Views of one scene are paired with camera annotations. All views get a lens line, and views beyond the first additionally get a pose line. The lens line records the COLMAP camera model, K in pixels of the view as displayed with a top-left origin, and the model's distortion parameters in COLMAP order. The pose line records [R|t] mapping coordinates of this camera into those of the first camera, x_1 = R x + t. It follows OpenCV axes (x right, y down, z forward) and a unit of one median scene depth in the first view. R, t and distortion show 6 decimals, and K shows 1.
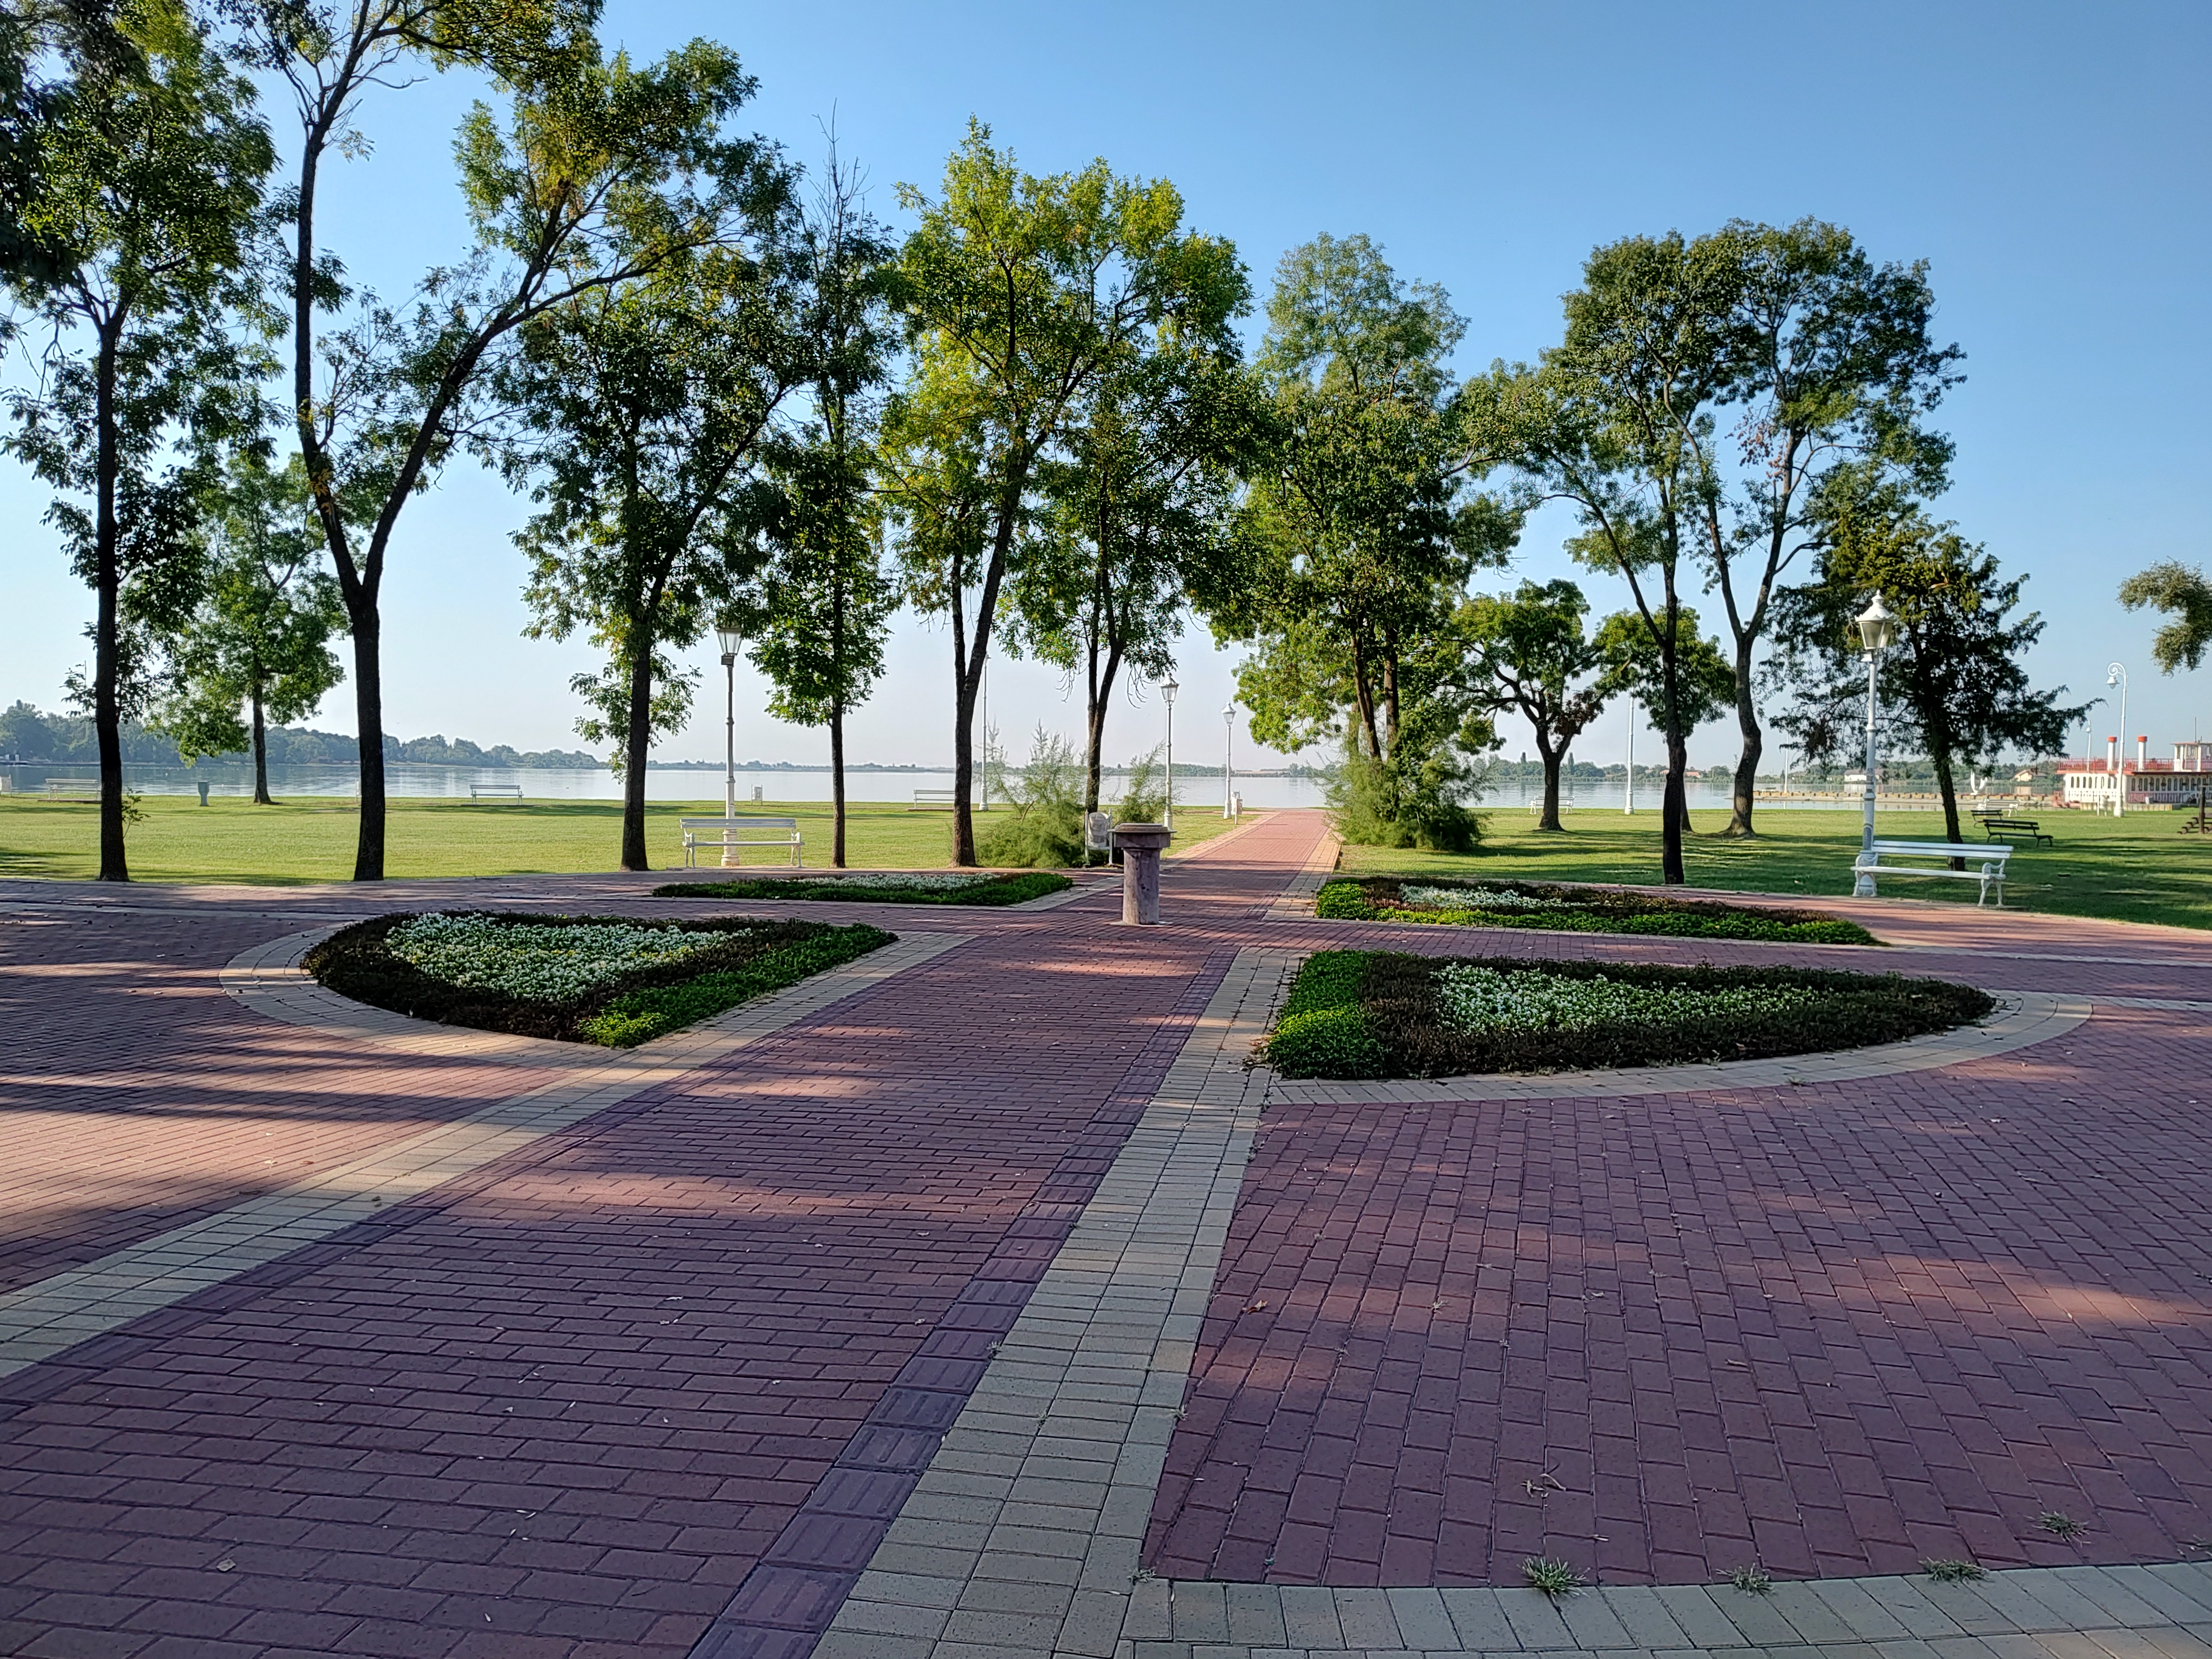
lens RADIAL K [[1504.6, 0, 1119.1], [0, 1504.6, 830.0], [0, 0, 1]] dist [0.052499, -0.066711]
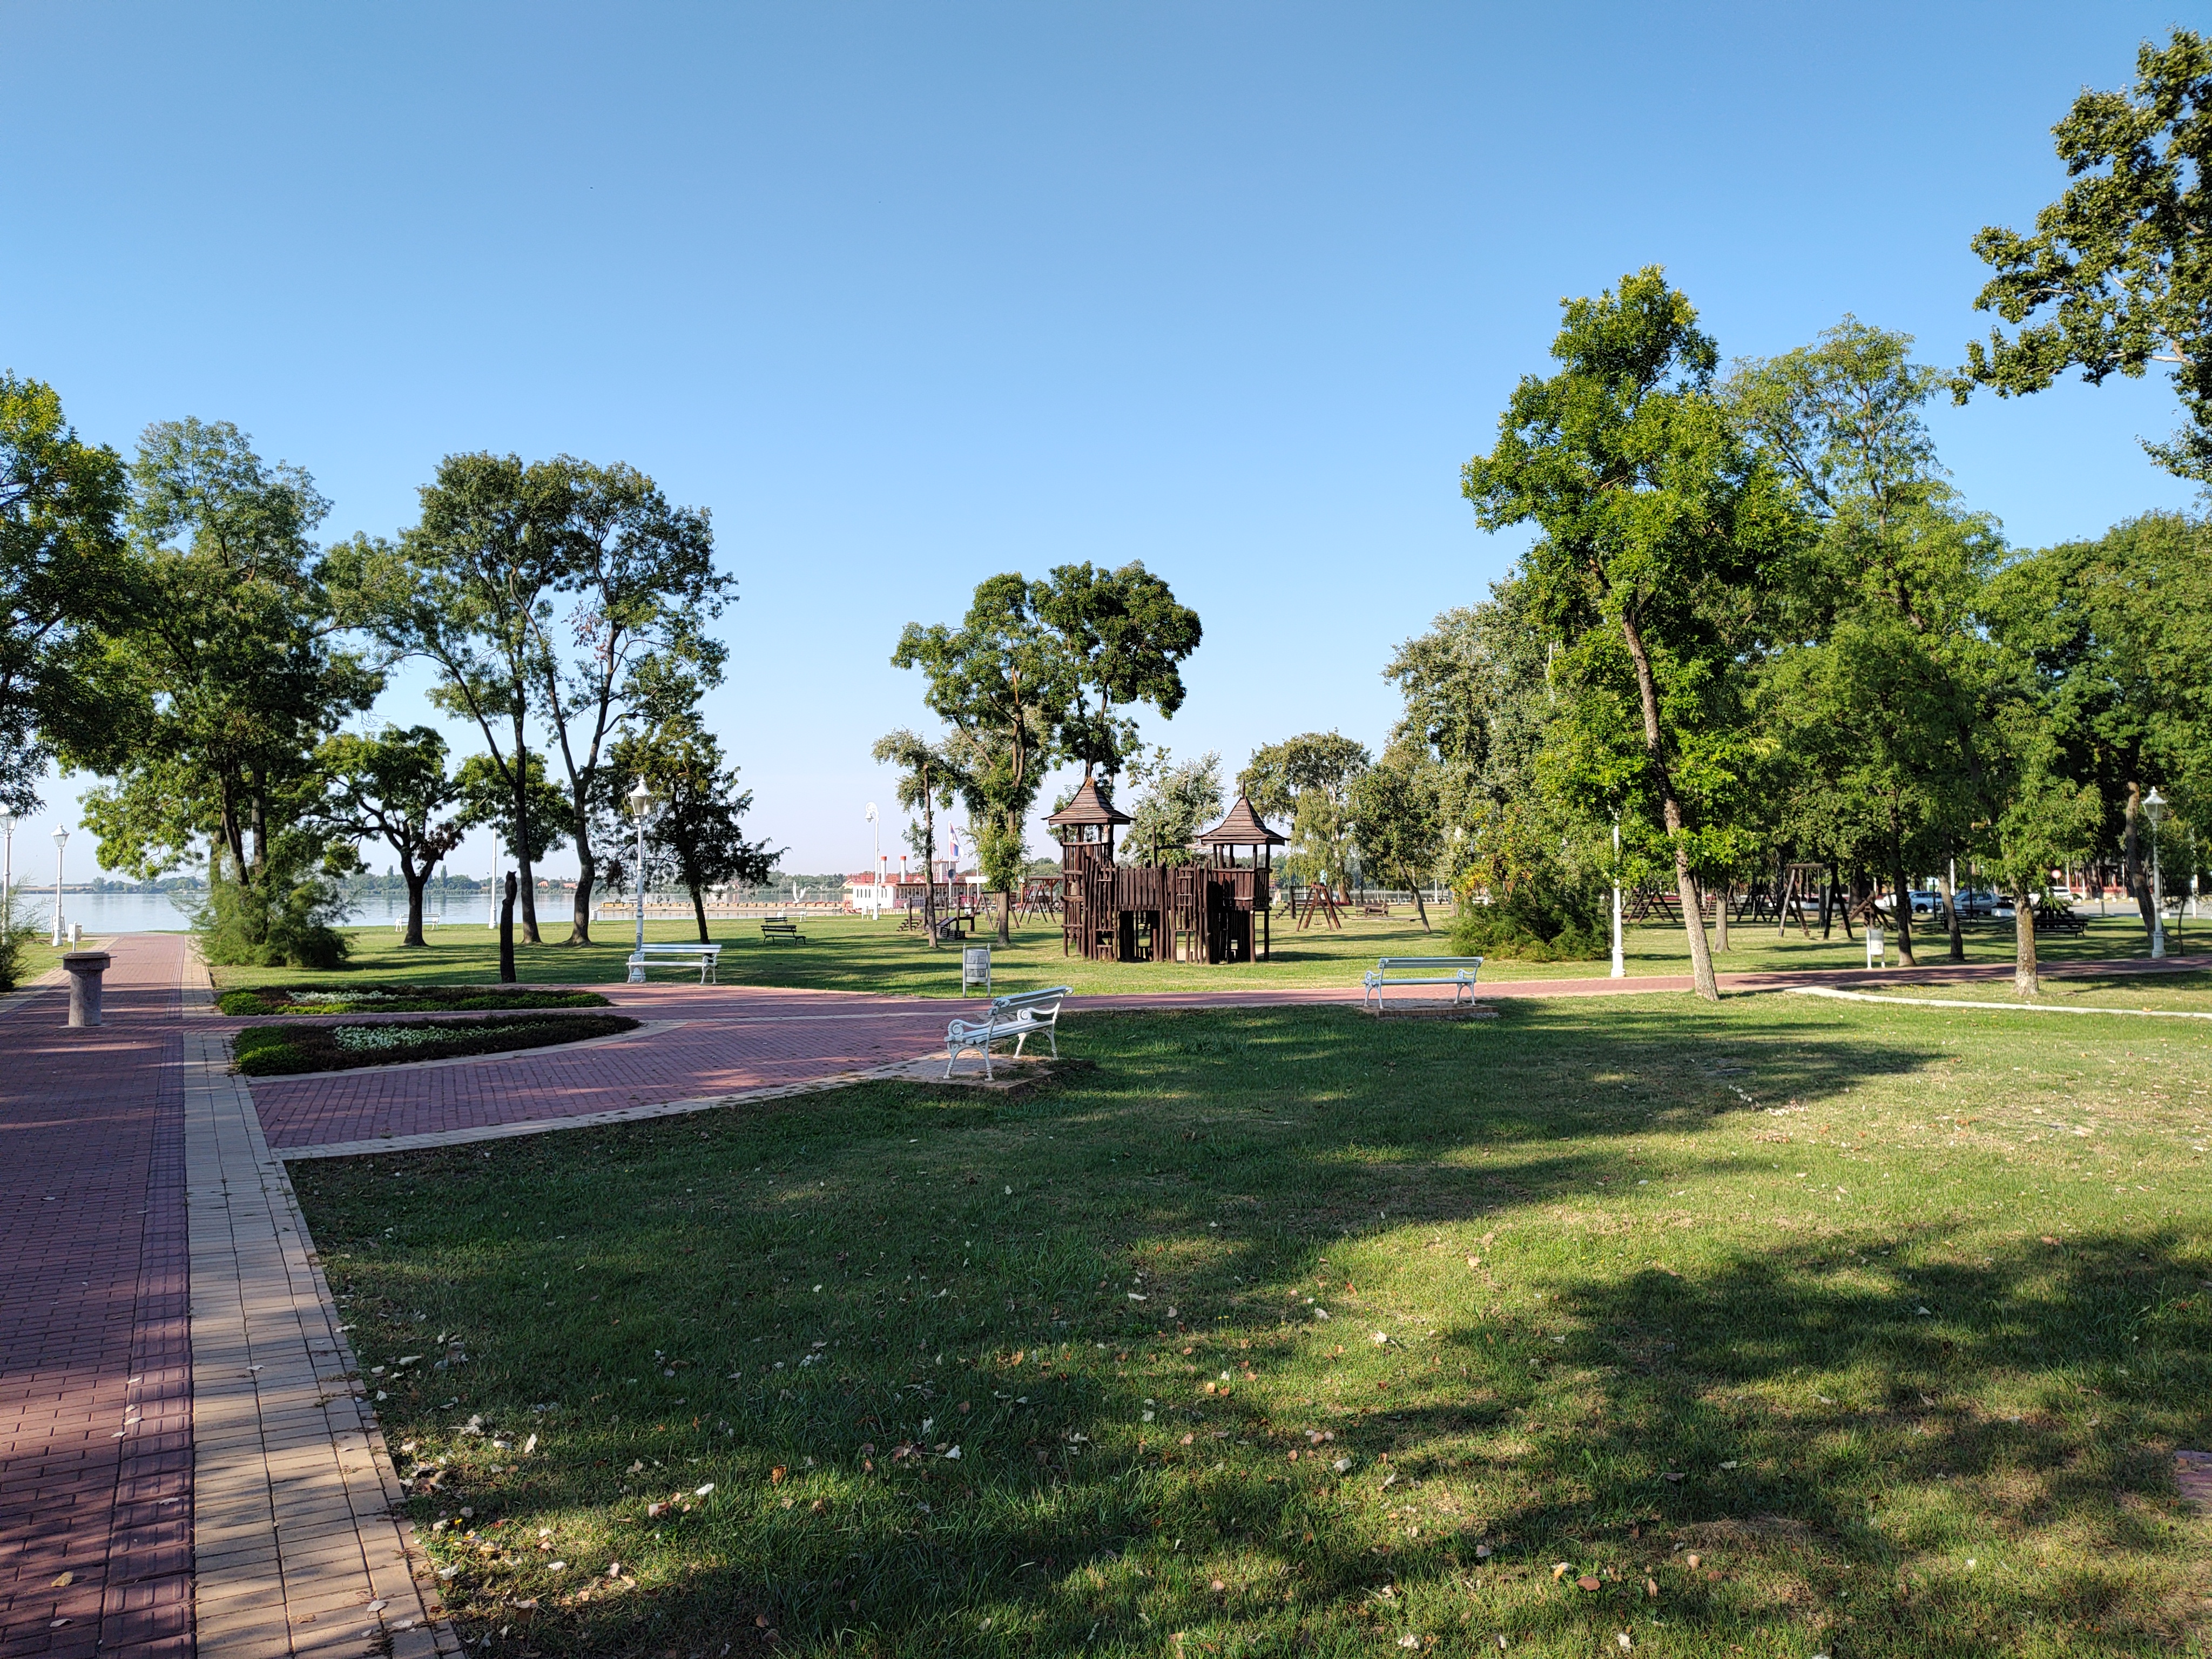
lens RADIAL K [[1481.3, 0, 1106.0], [0, 1481.3, 829.5], [0, 0, 1]] dist [0.069076, -0.105772]
pose [[0.760143, 0.013265, 0.649620, -0.052744], [0.035051, 0.997499, -0.061384, 0.000172], [-0.648809, 0.069430, 0.757777, -0.203144]]
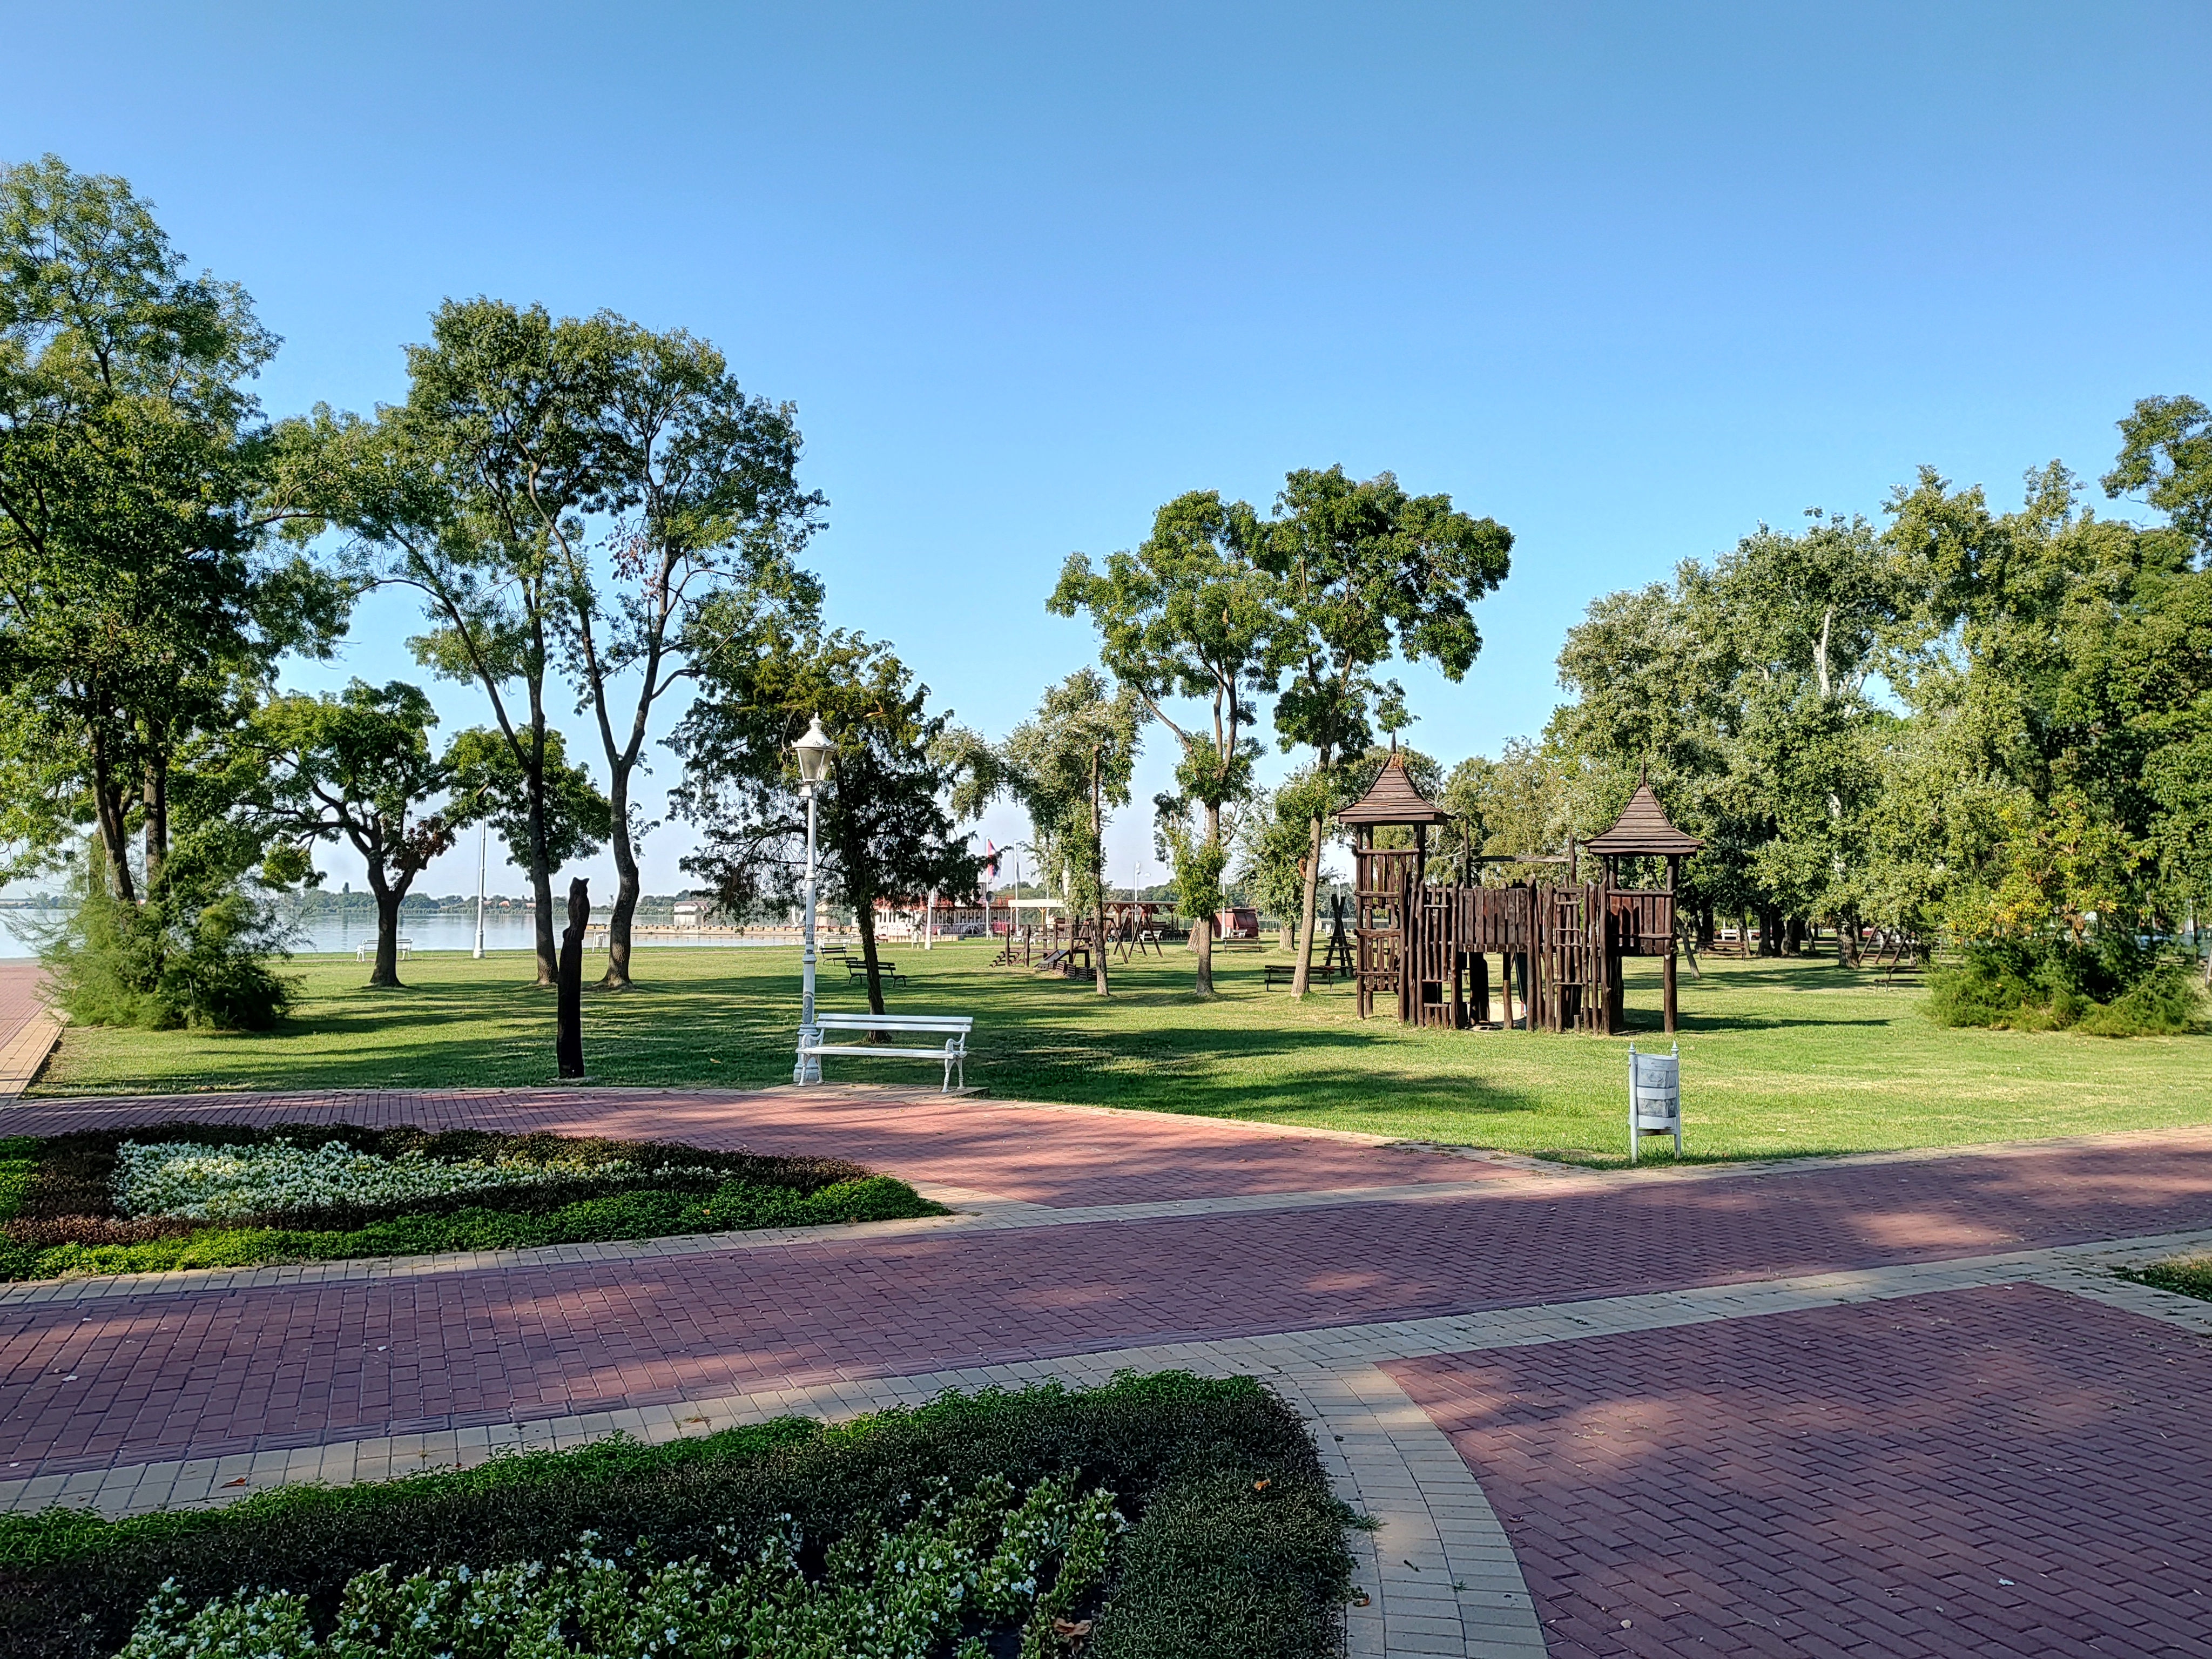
lens RADIAL K [[1504.6, 0, 1119.1], [0, 1504.6, 830.0], [0, 0, 1]] dist [0.052499, -0.066711]
pose [[0.743911, 0.032814, 0.667473, 0.034824], [0.025039, 0.996724, -0.076907, -0.012397], [-0.667809, 0.073924, 0.740652, 0.139309]]
